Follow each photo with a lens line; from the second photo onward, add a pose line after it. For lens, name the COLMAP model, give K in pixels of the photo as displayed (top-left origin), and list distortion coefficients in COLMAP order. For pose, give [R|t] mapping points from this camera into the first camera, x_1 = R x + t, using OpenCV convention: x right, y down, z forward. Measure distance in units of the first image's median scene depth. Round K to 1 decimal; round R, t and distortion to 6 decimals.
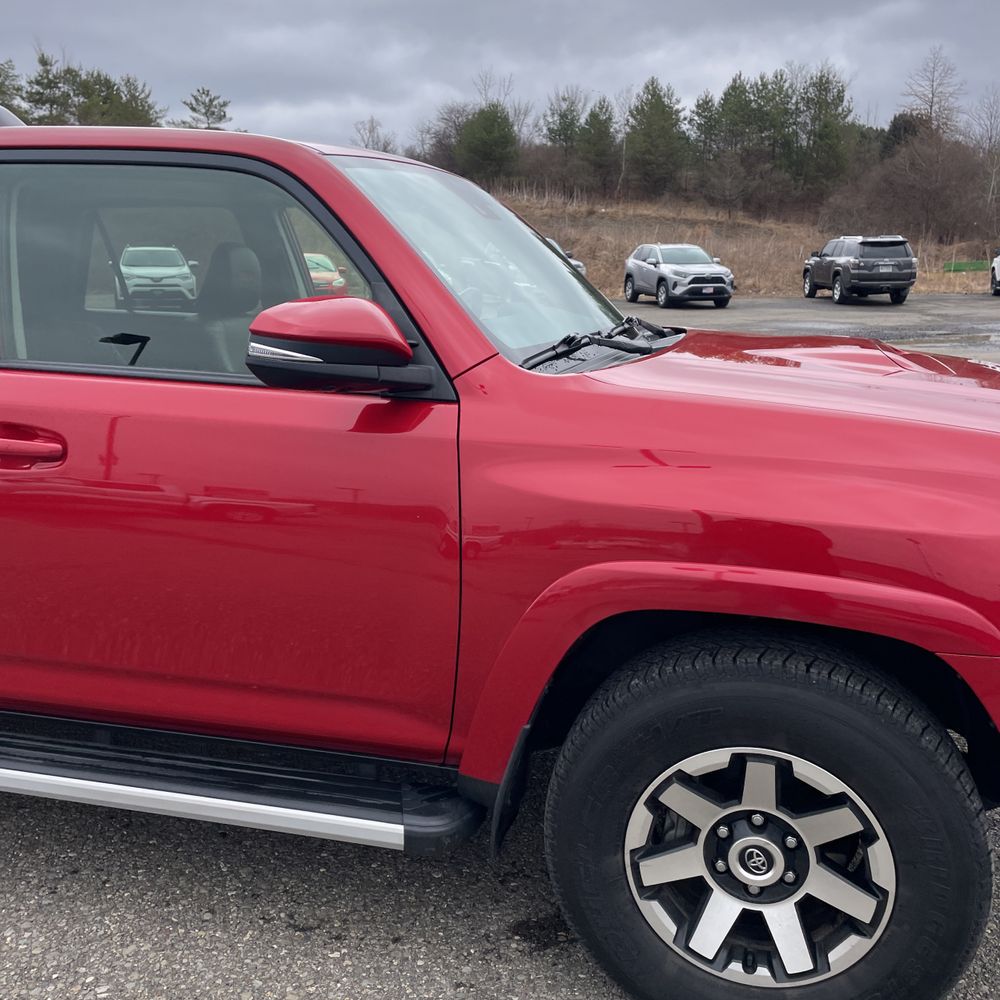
lens RADIAL K [[997.3, 0, 500.0], [0, 997.3, 500.0], [0, 0, 1]] dist [0.096156, -0.130146]
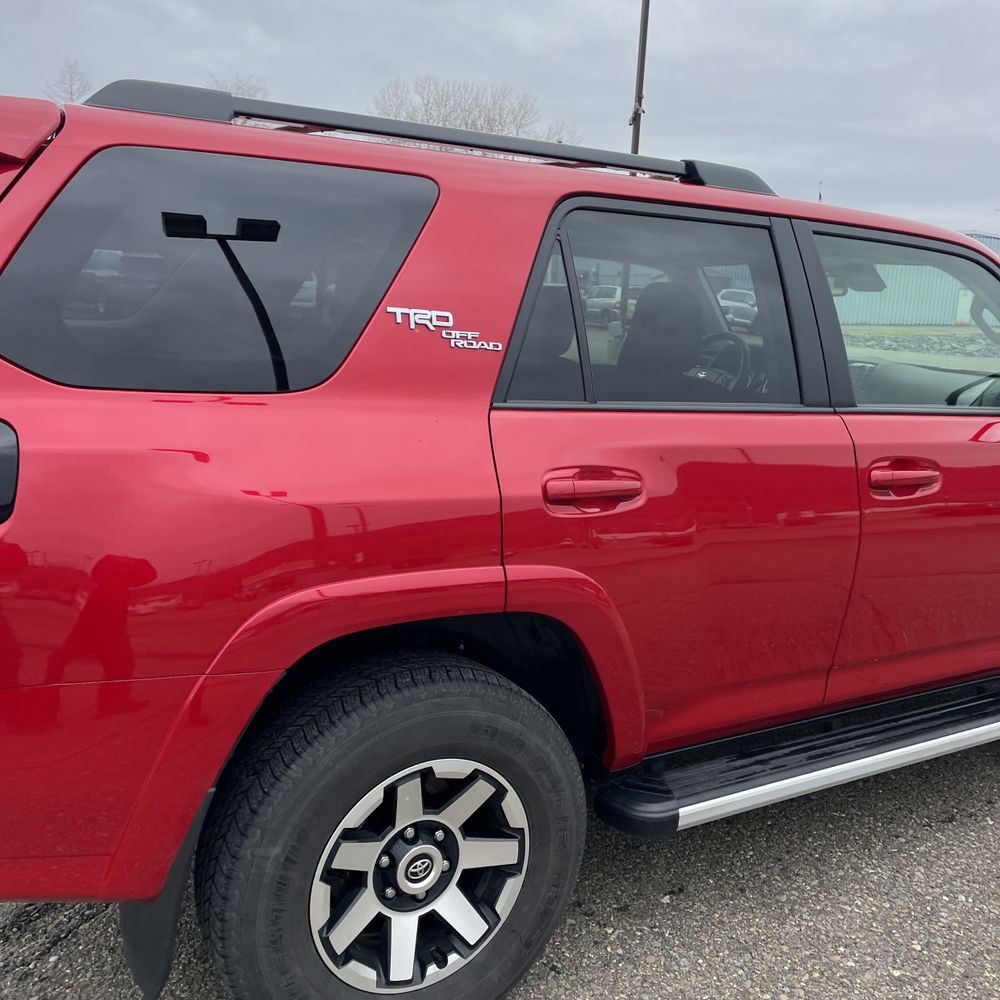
lens RADIAL K [[1009.4, 0, 496.6], [0, 1009.4, 501.4], [0, 0, 1]] dist [0.098026, -0.118413]
pose [[0.696704, -0.107568, 0.709248, -0.116823], [0.115198, 0.992639, 0.037387, -0.008738], [-0.708048, 0.055657, 0.703967, 0.033909]]
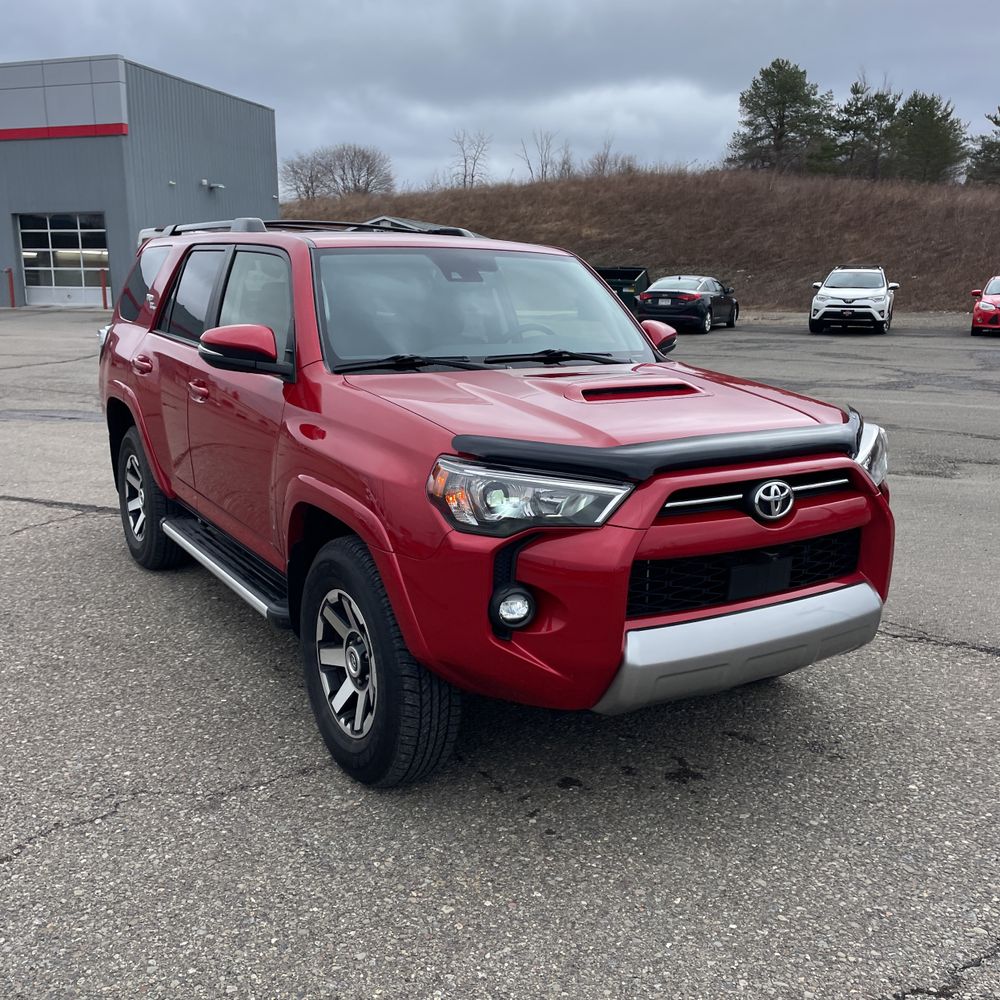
lens RADIAL K [[997.4, 0, 487.0], [0, 997.4, 517.6], [0, 0, 1]] dist [0.134578, -0.207187]
pose [[0.719014, 0.174050, -0.672849, 0.095315], [-0.174154, 0.982367, 0.068012, -0.002630], [0.672822, 0.068278, 0.736647, -0.008034]]
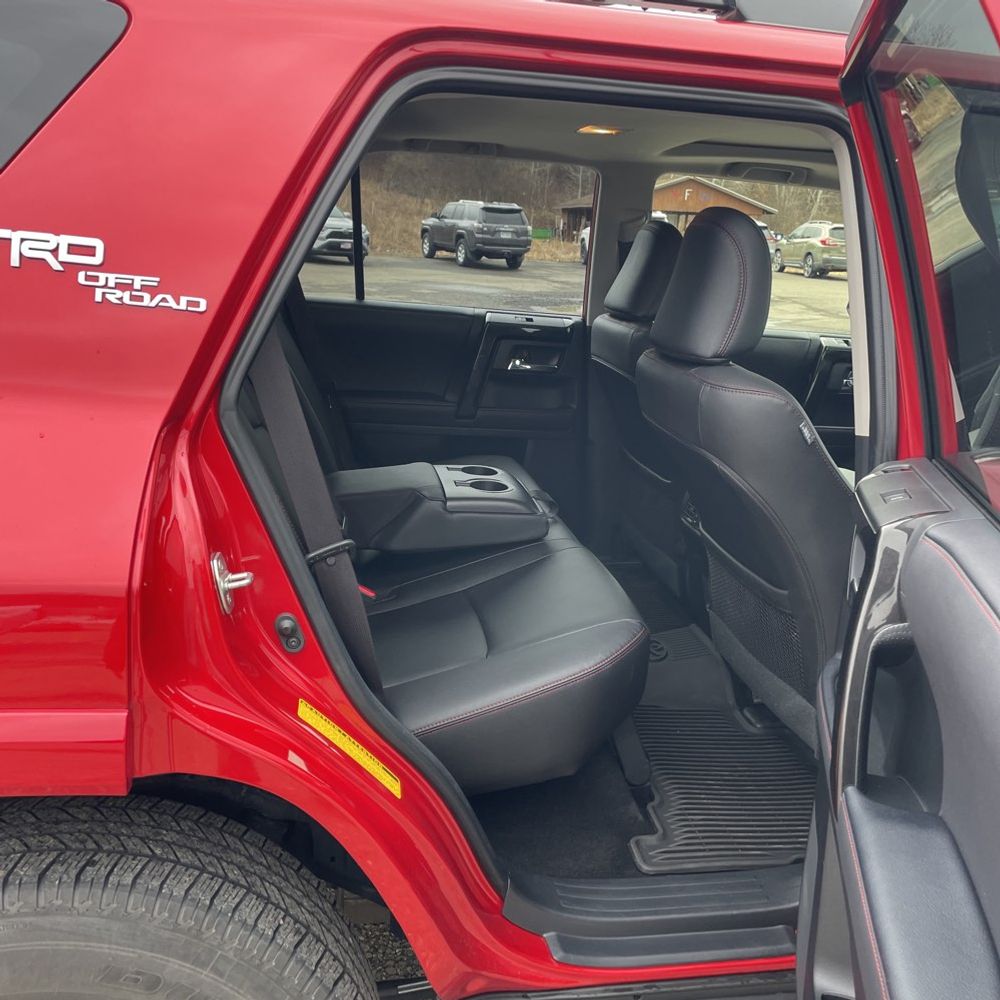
lens RADIAL K [[997.3, 0, 500.0], [0, 997.3, 500.0], [0, 0, 1]] dist [0.096156, -0.130146]
pose [[0.903888, -0.058048, 0.423813, -0.074576], [0.037595, 0.997696, 0.056469, -0.010978], [-0.426114, -0.035108, 0.903988, 0.042435]]
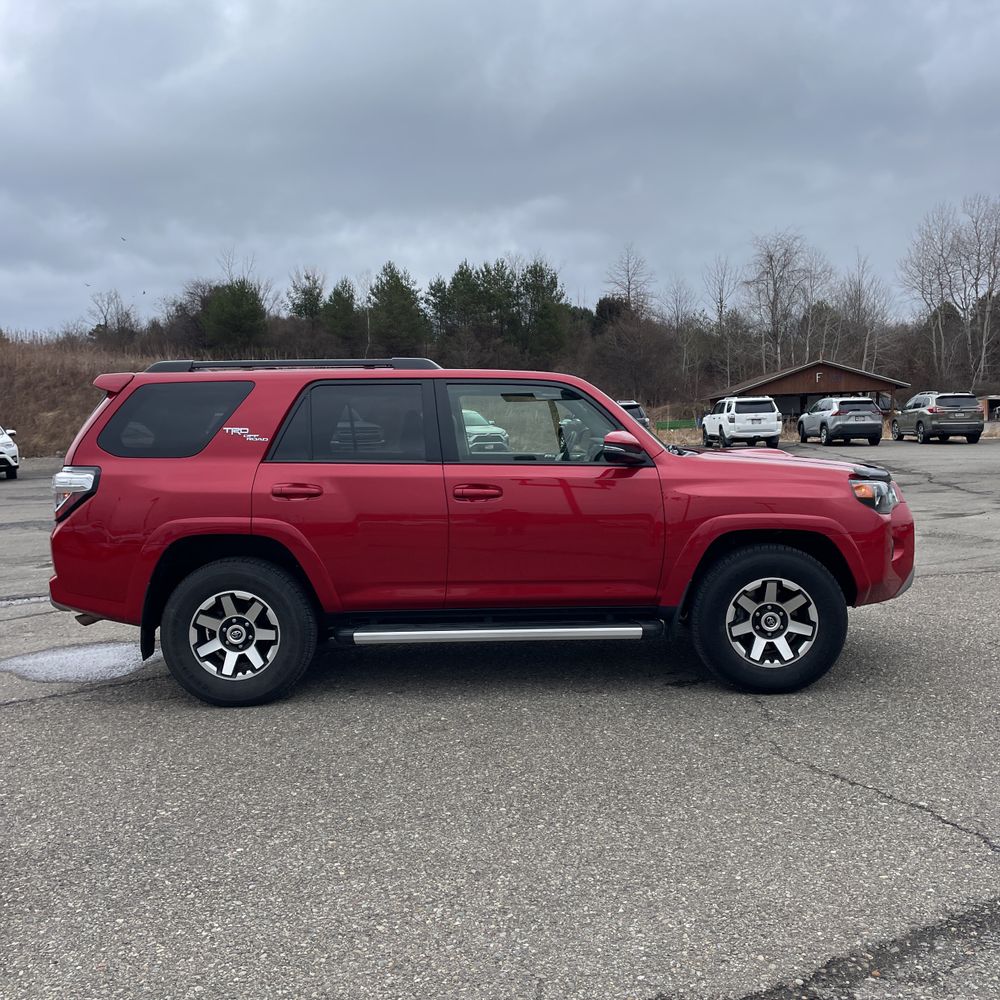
lens RADIAL K [[997.4, 0, 487.0], [0, 997.4, 517.6], [0, 0, 1]] dist [0.134578, -0.207187]
pose [[0.968691, -0.041010, 0.244858, -0.074838], [0.075036, 0.988500, -0.131292, 0.023630], [-0.236658, 0.145555, 0.960628, -0.098226]]
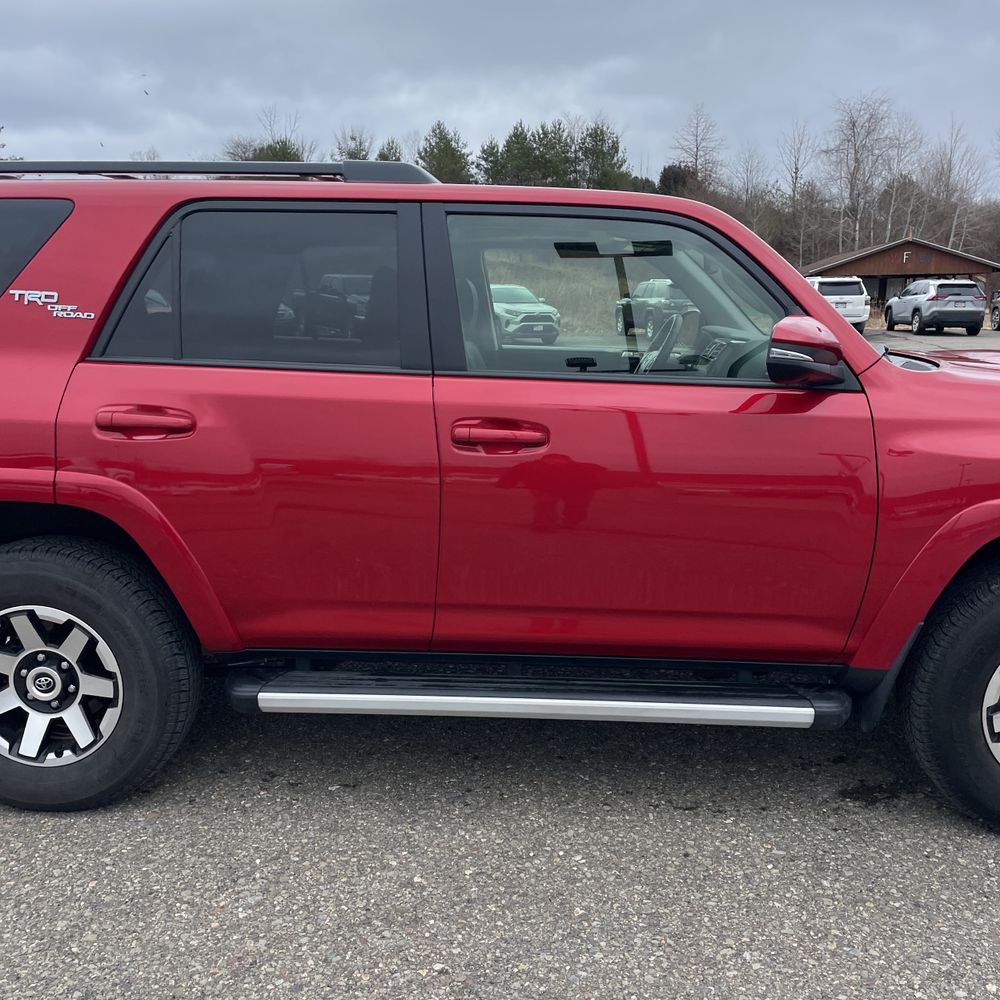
lens RADIAL K [[997.4, 0, 487.0], [0, 997.4, 517.6], [0, 0, 1]] dist [0.134578, -0.207187]
pose [[0.979925, -0.036663, 0.195966, -0.052175], [0.040650, 0.999039, -0.016361, 0.004896], [-0.195178, 0.023999, 0.980474, -0.016854]]
